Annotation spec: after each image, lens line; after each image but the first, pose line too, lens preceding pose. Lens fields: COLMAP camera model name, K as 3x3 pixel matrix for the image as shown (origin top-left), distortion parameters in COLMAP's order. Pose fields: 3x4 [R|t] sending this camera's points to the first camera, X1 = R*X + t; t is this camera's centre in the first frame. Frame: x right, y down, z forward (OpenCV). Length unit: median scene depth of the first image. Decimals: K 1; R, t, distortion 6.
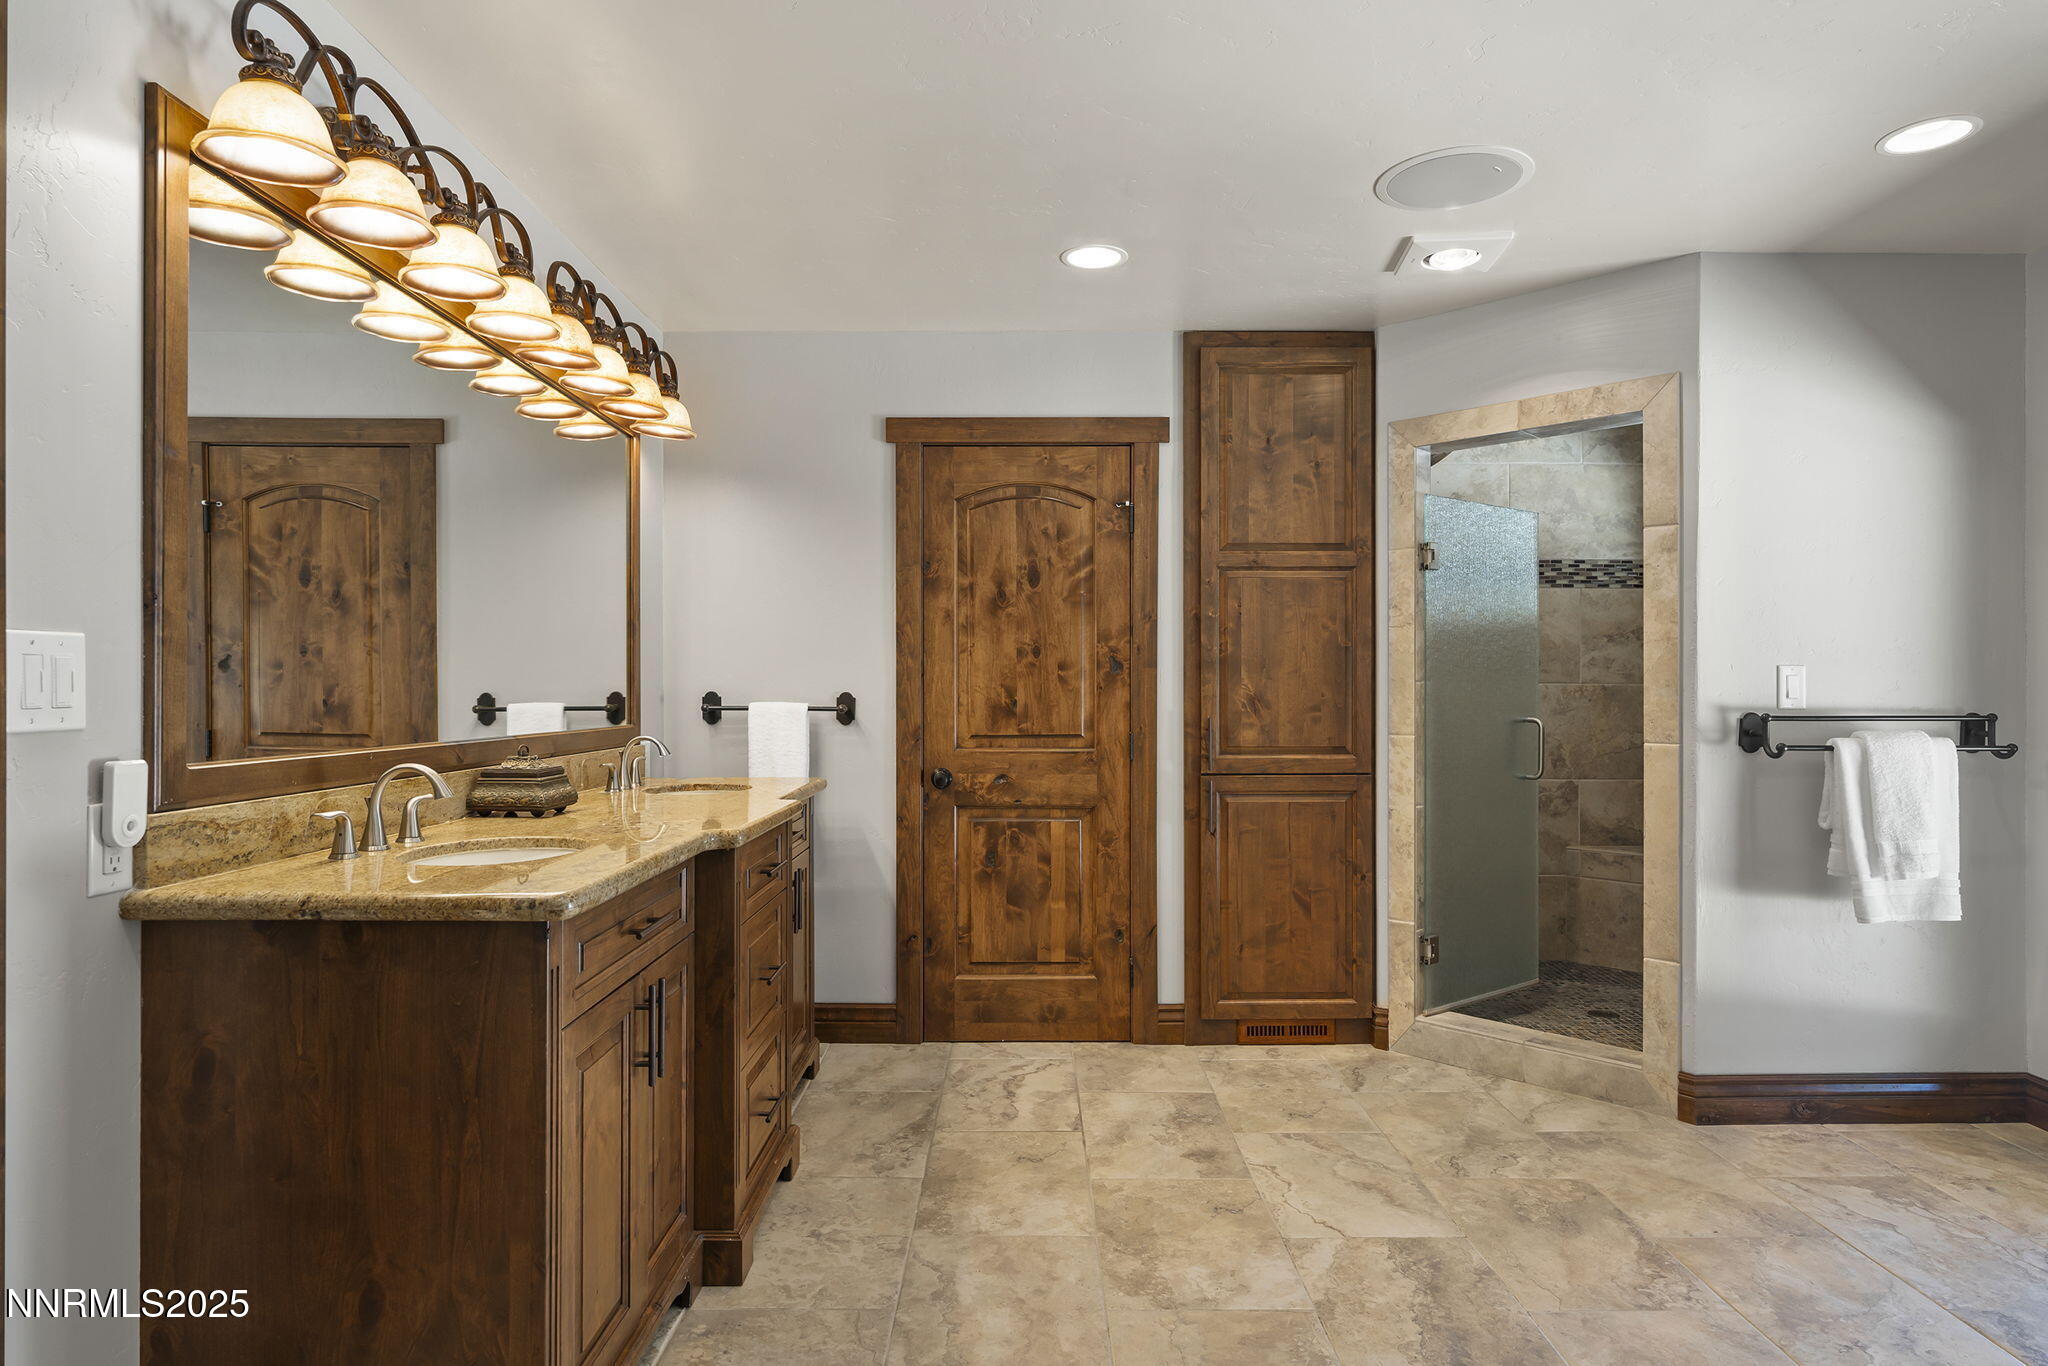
lens RADIAL K [[1148.2, 0, 1030.0], [0, 1148.2, 681.7], [0, 0, 1]] dist [0.001477, 0.000655]
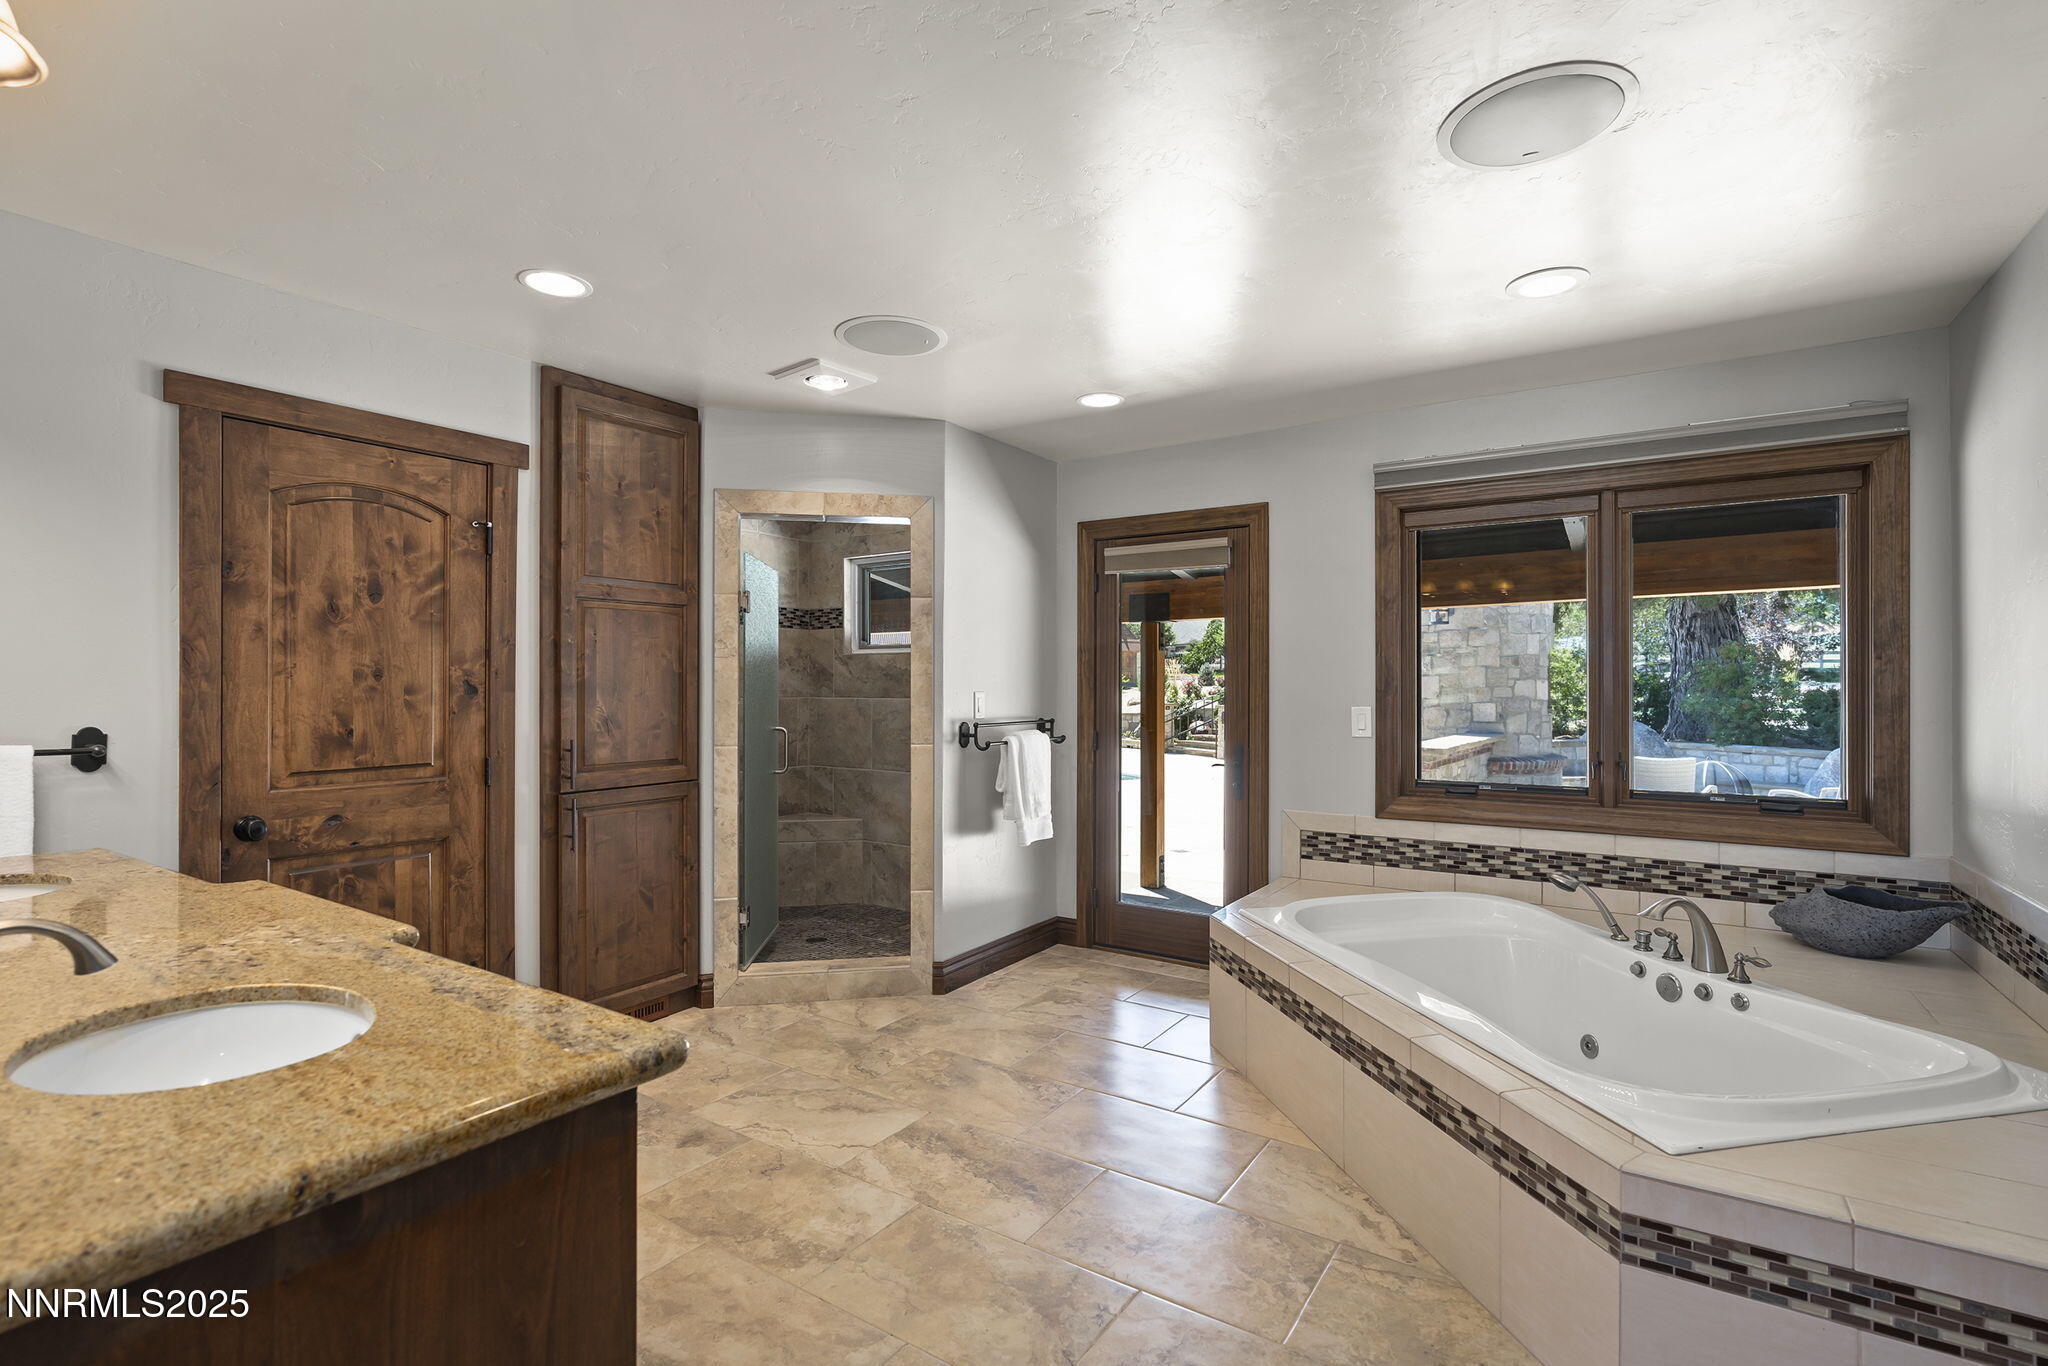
lens RADIAL K [[933.0, 0, 1019.5], [0, 933.0, 682.5], [0, 0, 1]] dist [-0.003348, 0.000339]
pose [[0.575831, 0.003329, 0.817562, -0.304549], [-0.004124, 0.999991, -0.001167, -0.021196], [-0.817558, -0.002700, 0.575839, 0.170608]]
